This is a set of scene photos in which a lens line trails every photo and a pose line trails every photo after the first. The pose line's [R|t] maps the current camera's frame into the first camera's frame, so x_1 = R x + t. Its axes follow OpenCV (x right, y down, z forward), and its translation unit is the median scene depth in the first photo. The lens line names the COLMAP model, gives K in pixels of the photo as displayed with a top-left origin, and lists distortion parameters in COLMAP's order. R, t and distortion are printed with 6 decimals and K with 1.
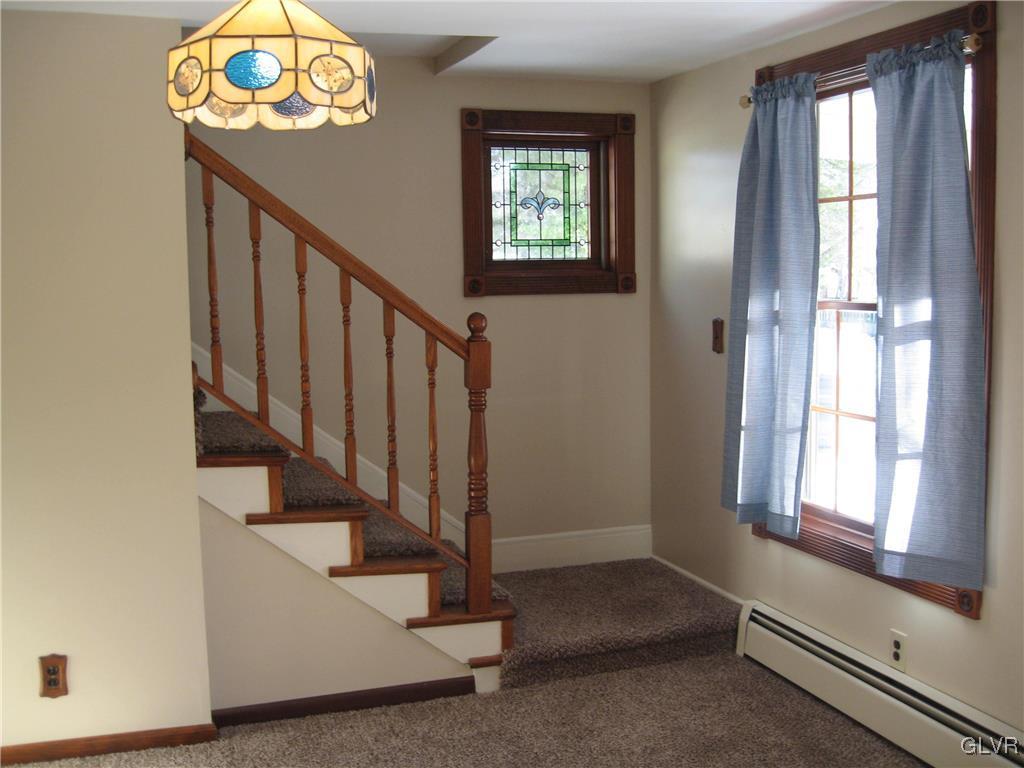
lens RADIAL K [[1117.0, 0, 509.3], [0, 1117.0, 387.0], [0, 0, 1]] dist [-0.110094, 0.000000]
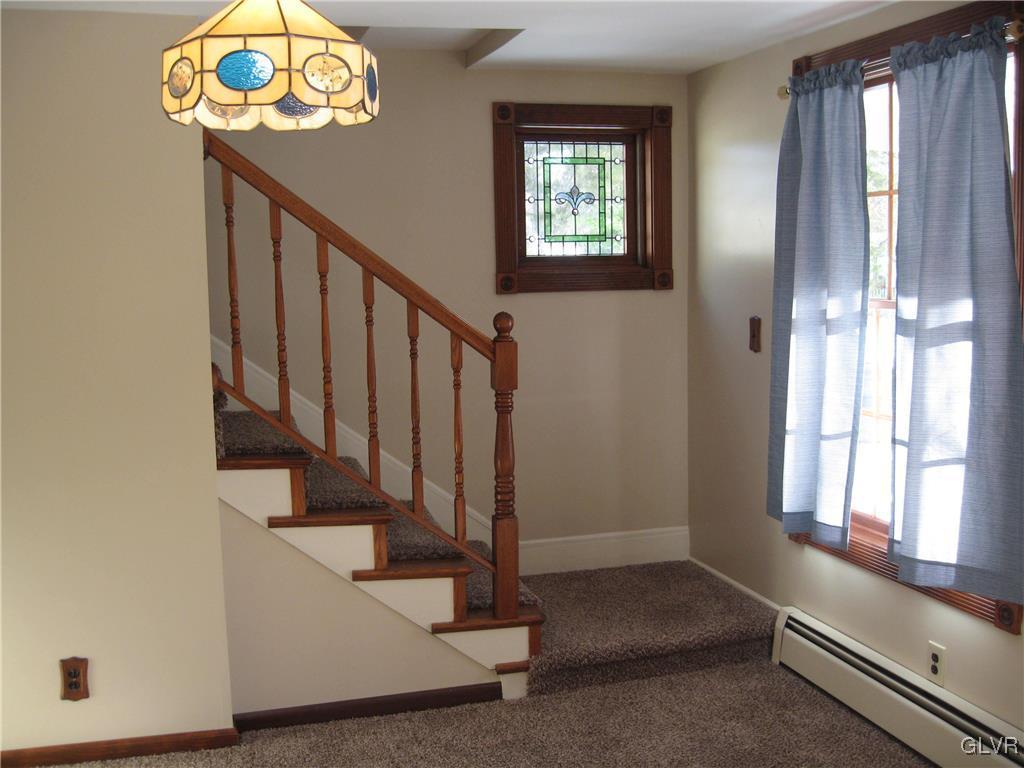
lens RADIAL K [[1117.0, 0, 506.0], [0, 1117.0, 389.0], [0, 0, 1]] dist [-0.110094, 0.000000]
pose [[0.998680, 0.001778, -0.051335, 0.024029], [-0.001234, 0.999943, 0.010618, -0.009962], [0.051351, -0.010540, 0.998625, 0.023230]]
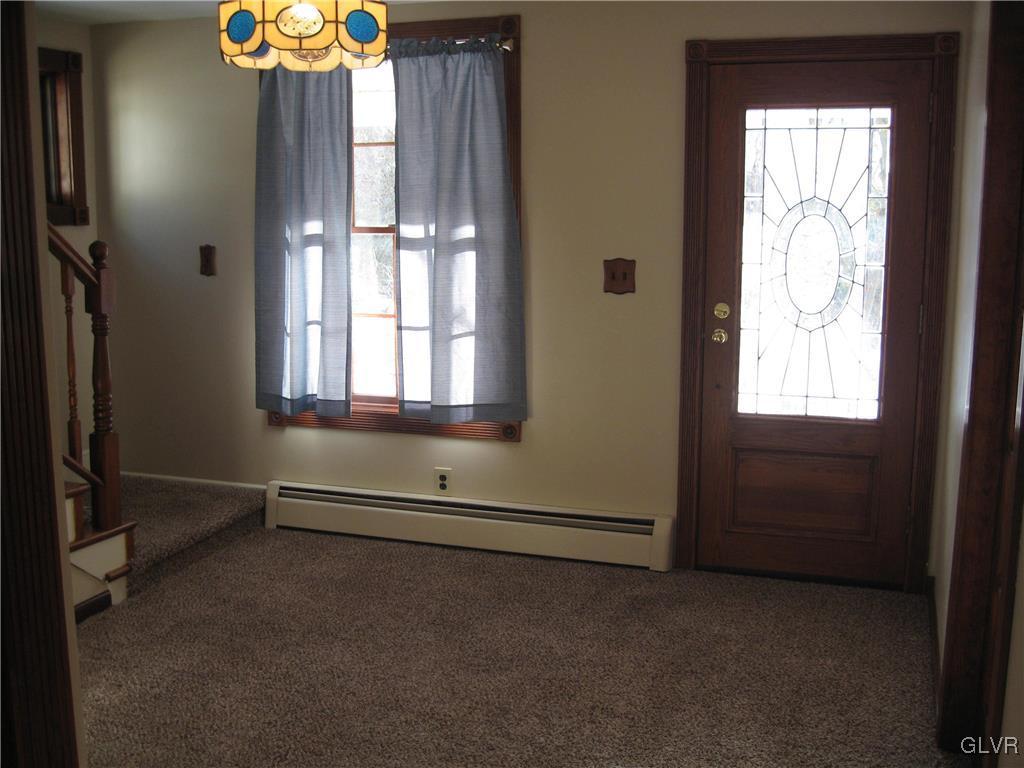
lens RADIAL K [[1117.0, 0, 504.9], [0, 1117.0, 378.9], [0, 0, 1]] dist [-0.110094, 0.000000]
pose [[0.620469, -0.105423, 0.777113, -0.615932], [0.070669, 0.994408, 0.078477, 0.008715], [-0.781041, 0.006226, 0.624449, 0.066018]]
